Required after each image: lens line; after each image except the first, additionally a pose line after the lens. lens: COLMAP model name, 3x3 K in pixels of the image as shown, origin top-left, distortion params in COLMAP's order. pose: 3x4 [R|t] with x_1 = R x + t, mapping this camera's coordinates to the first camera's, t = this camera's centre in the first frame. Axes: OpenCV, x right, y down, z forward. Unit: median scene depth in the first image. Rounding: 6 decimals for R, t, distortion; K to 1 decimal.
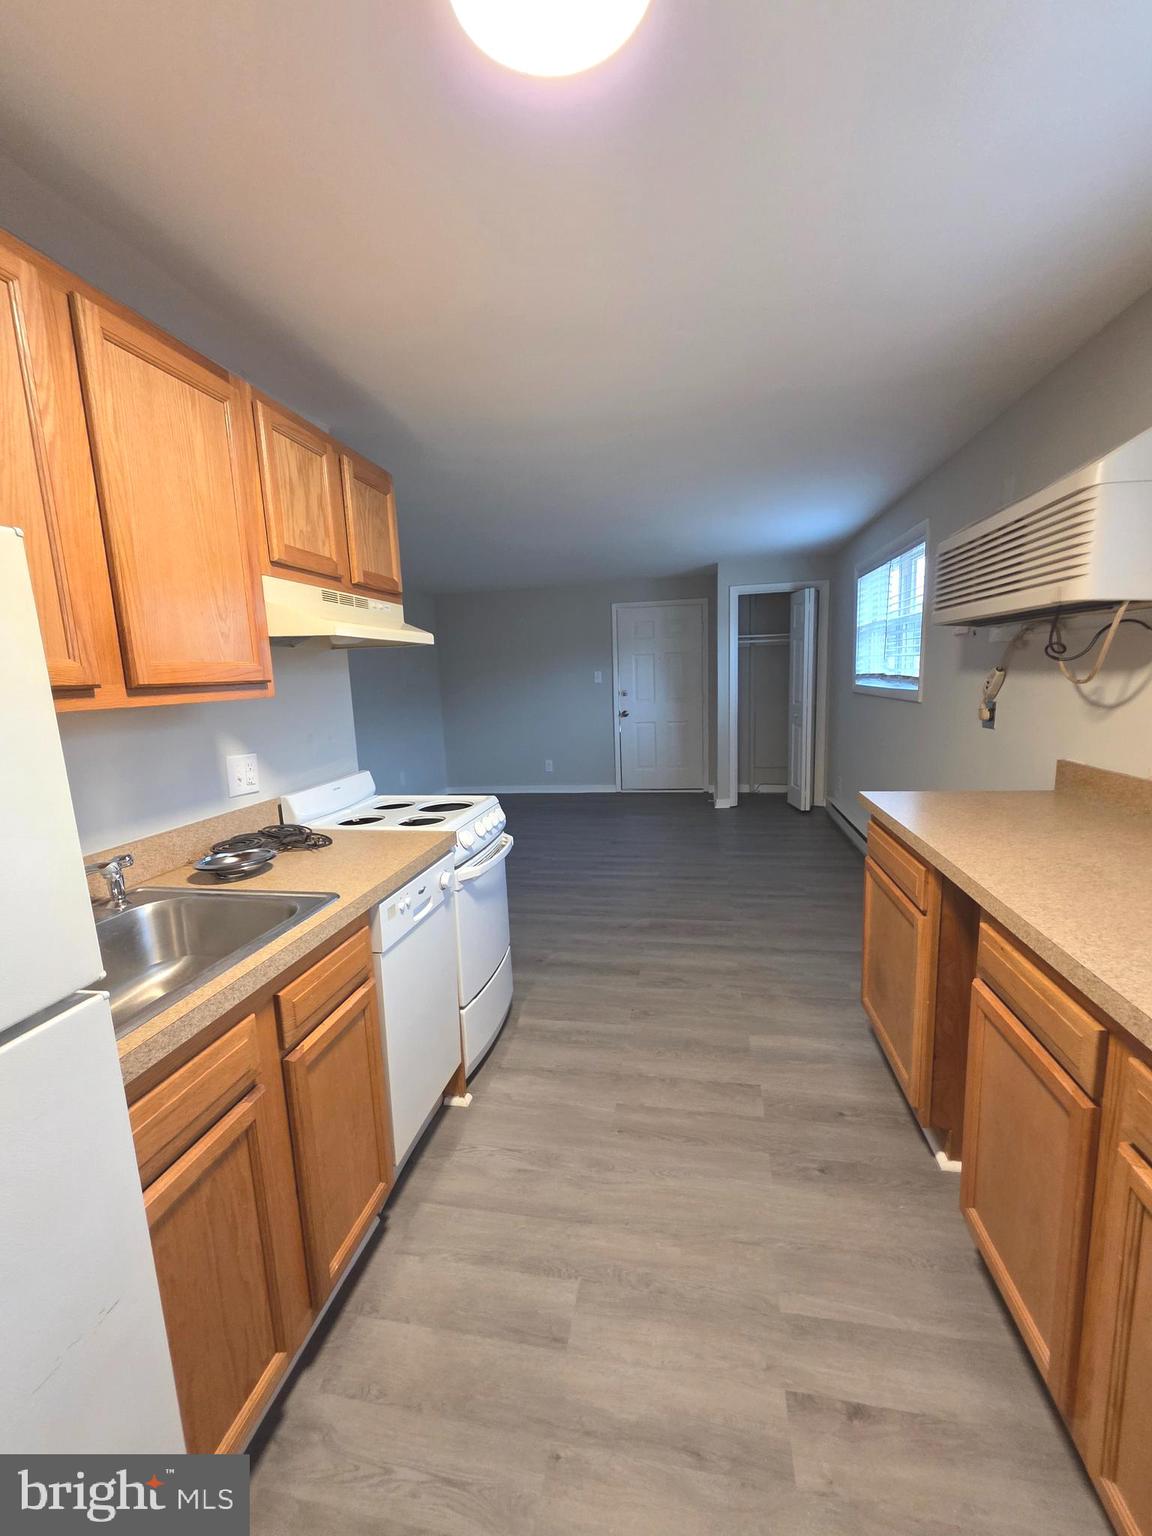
lens RADIAL K [[617.9, 0, 585.7], [0, 617.9, 771.4], [0, 0, 1]] dist [0.011313, -0.001305]
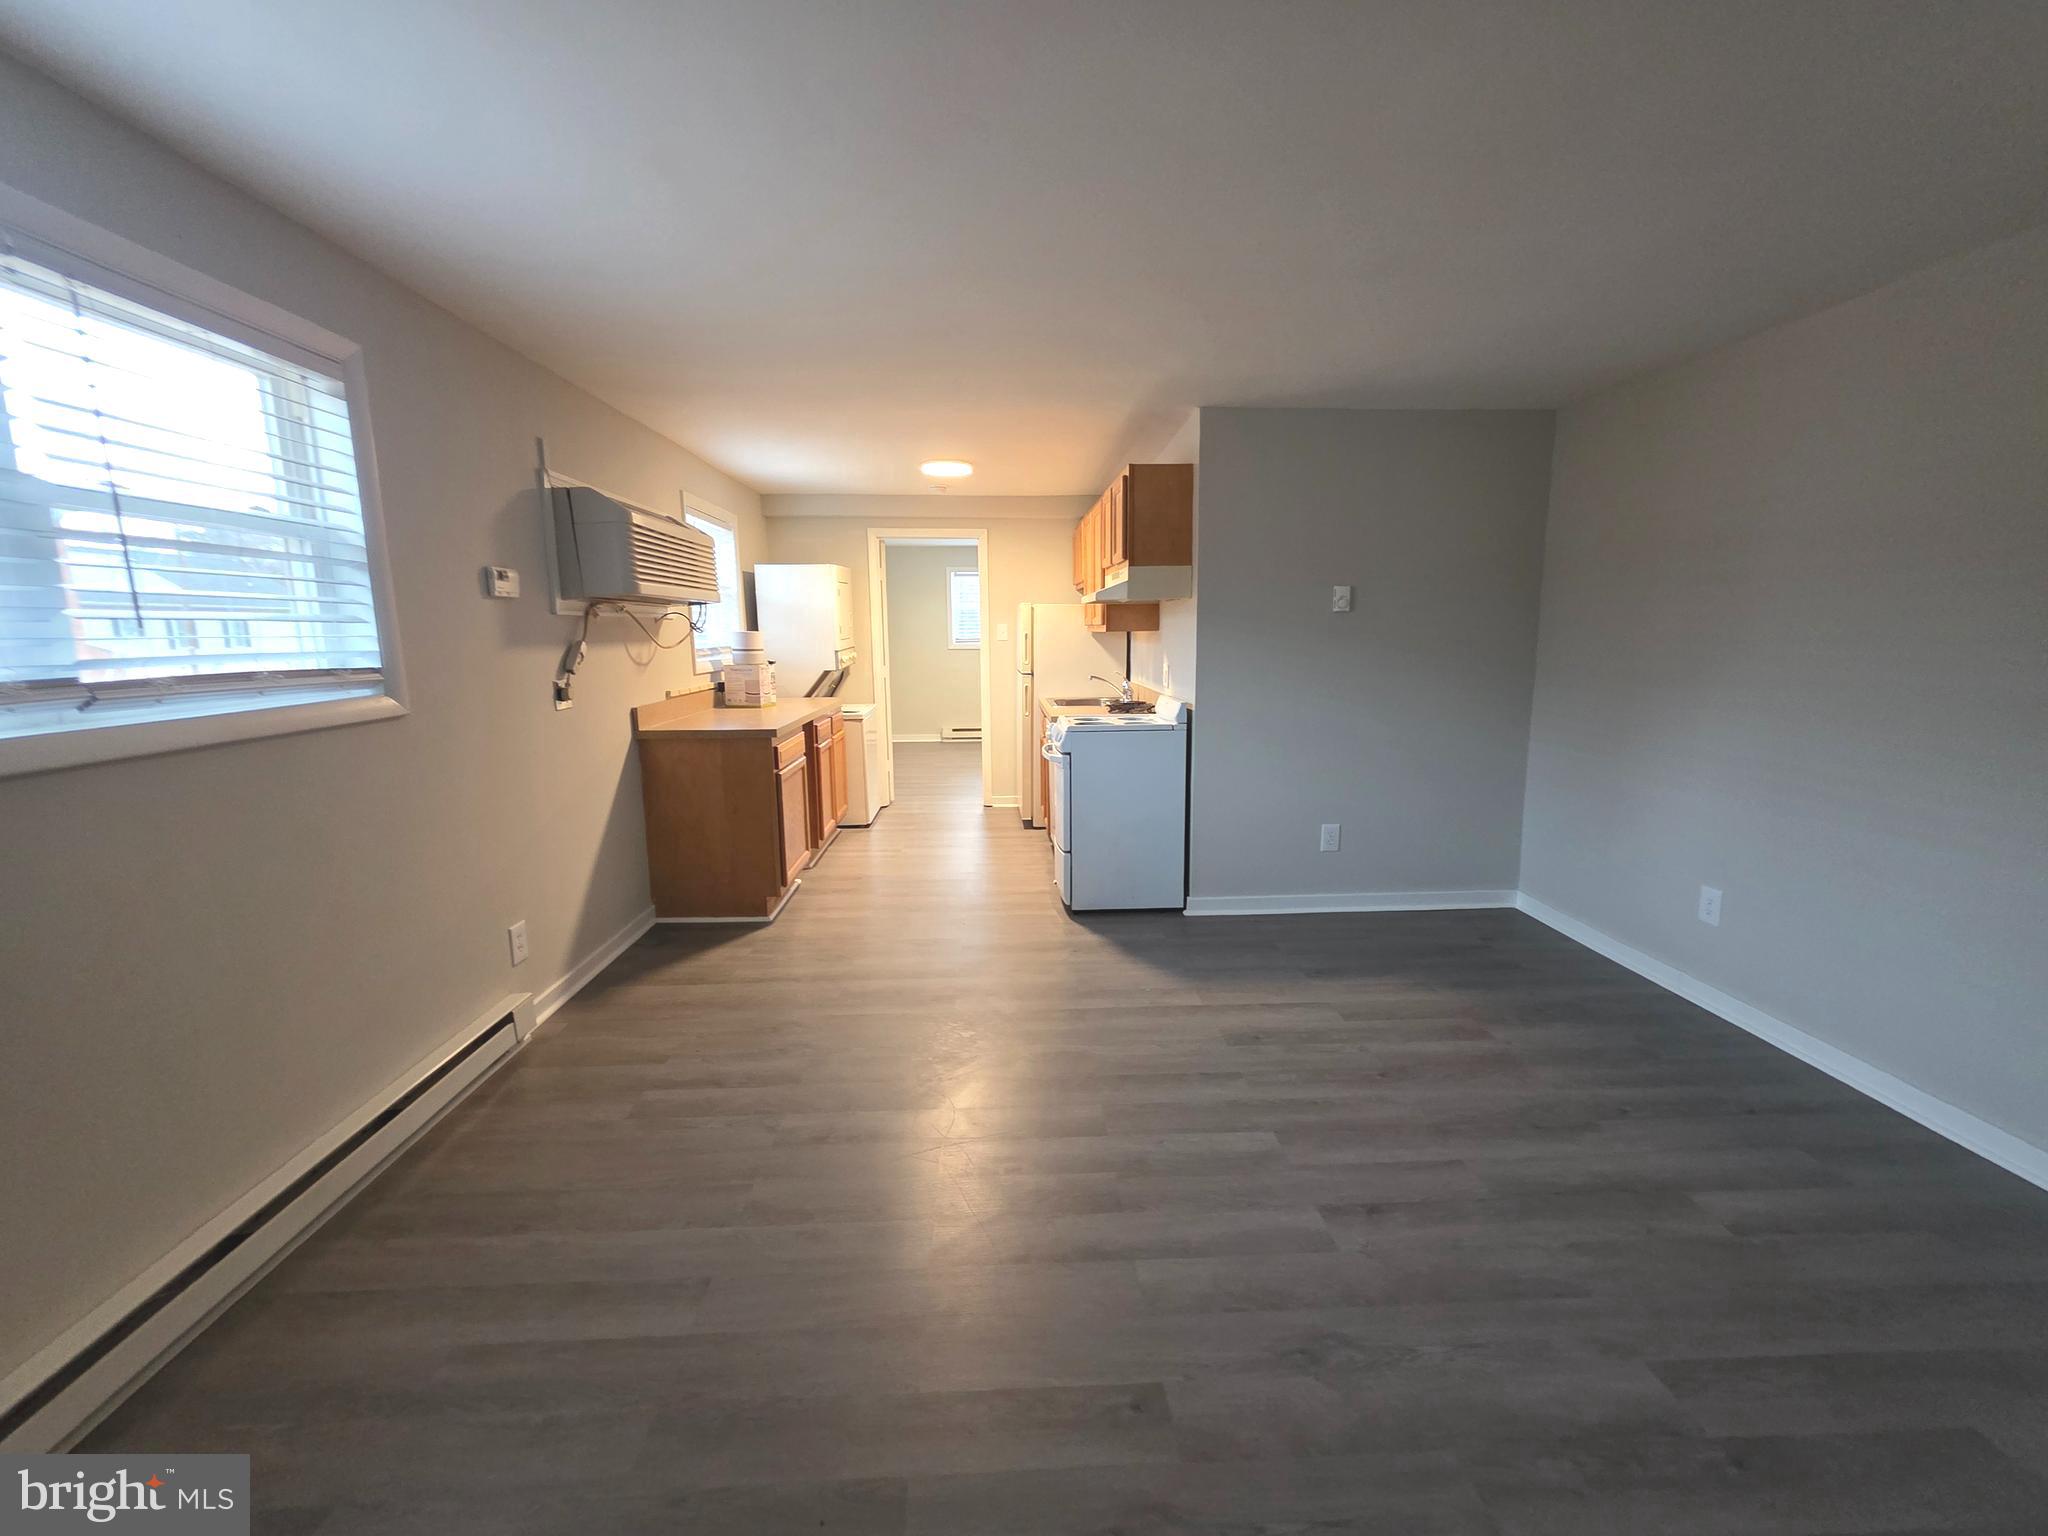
lens RADIAL K [[823.9, 0, 1037.0], [0, 823.9, 761.5], [0, 0, 1]] dist [0.011313, -0.001305]
pose [[-0.971217, 0.082305, -0.223524, 0.408276], [0.007697, 0.948760, 0.315903, -0.602017], [0.238071, 0.305090, -0.922086, 3.714133]]
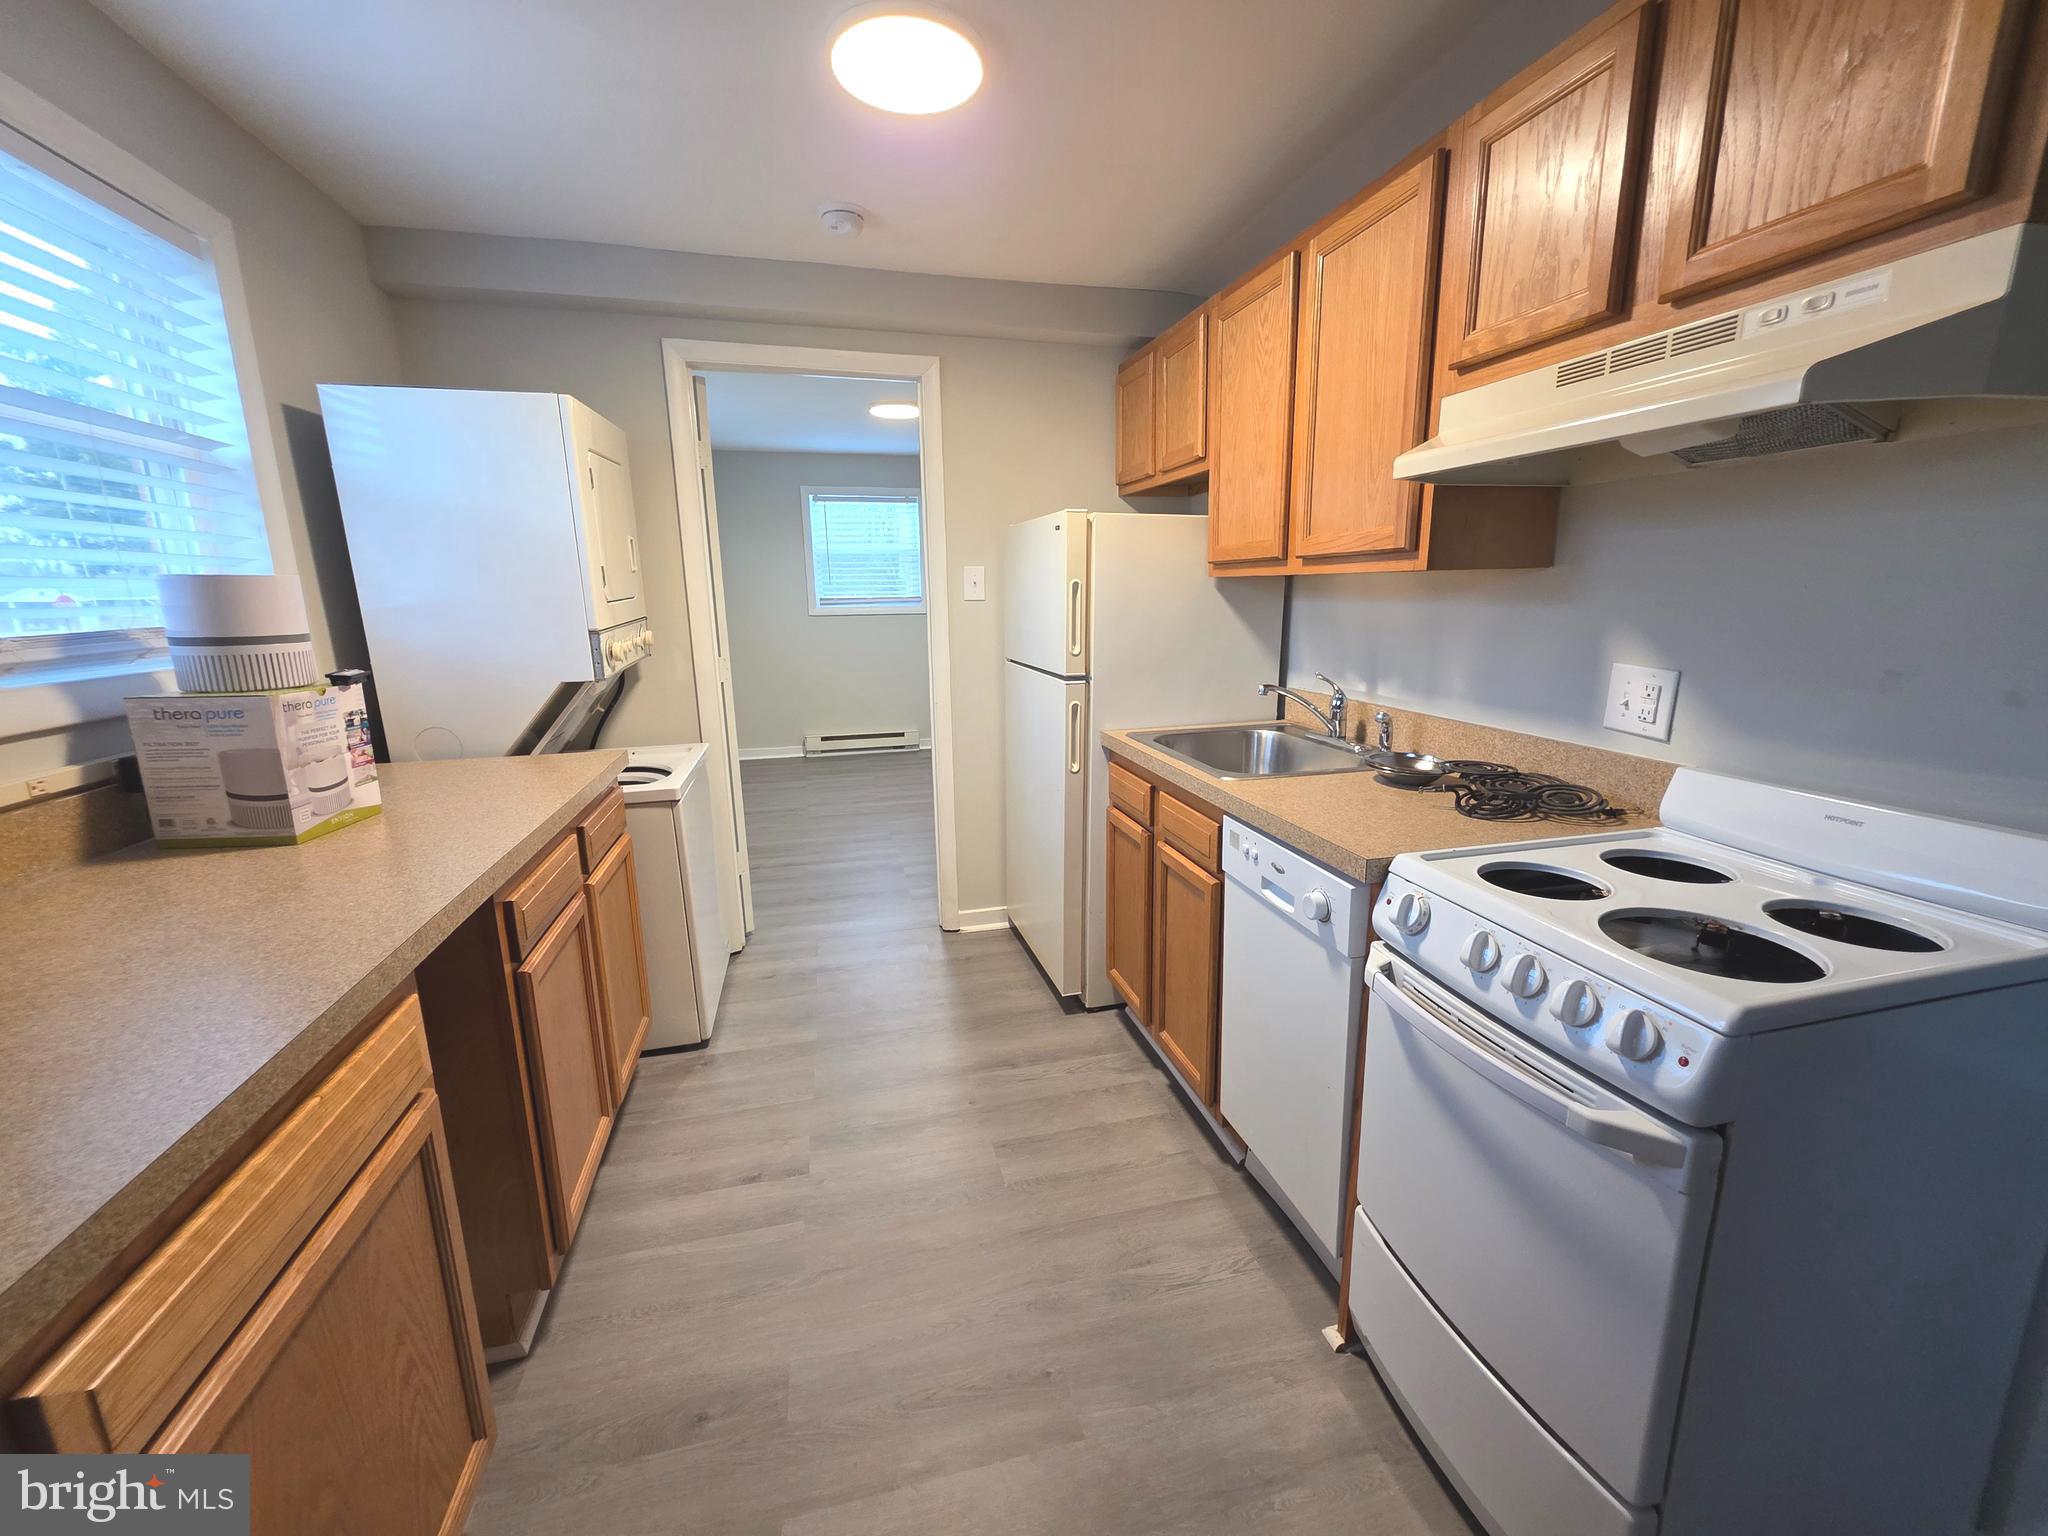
lens RADIAL K [[823.9, 0, 1021.1], [0, 823.9, 759.1], [0, 0, 1]] dist [0.011313, -0.001305]
pose [[-0.909895, 0.135420, -0.392114, 0.336711], [-0.014861, 0.933971, 0.357039, -0.243297], [0.414573, 0.330695, -0.847803, 1.635750]]
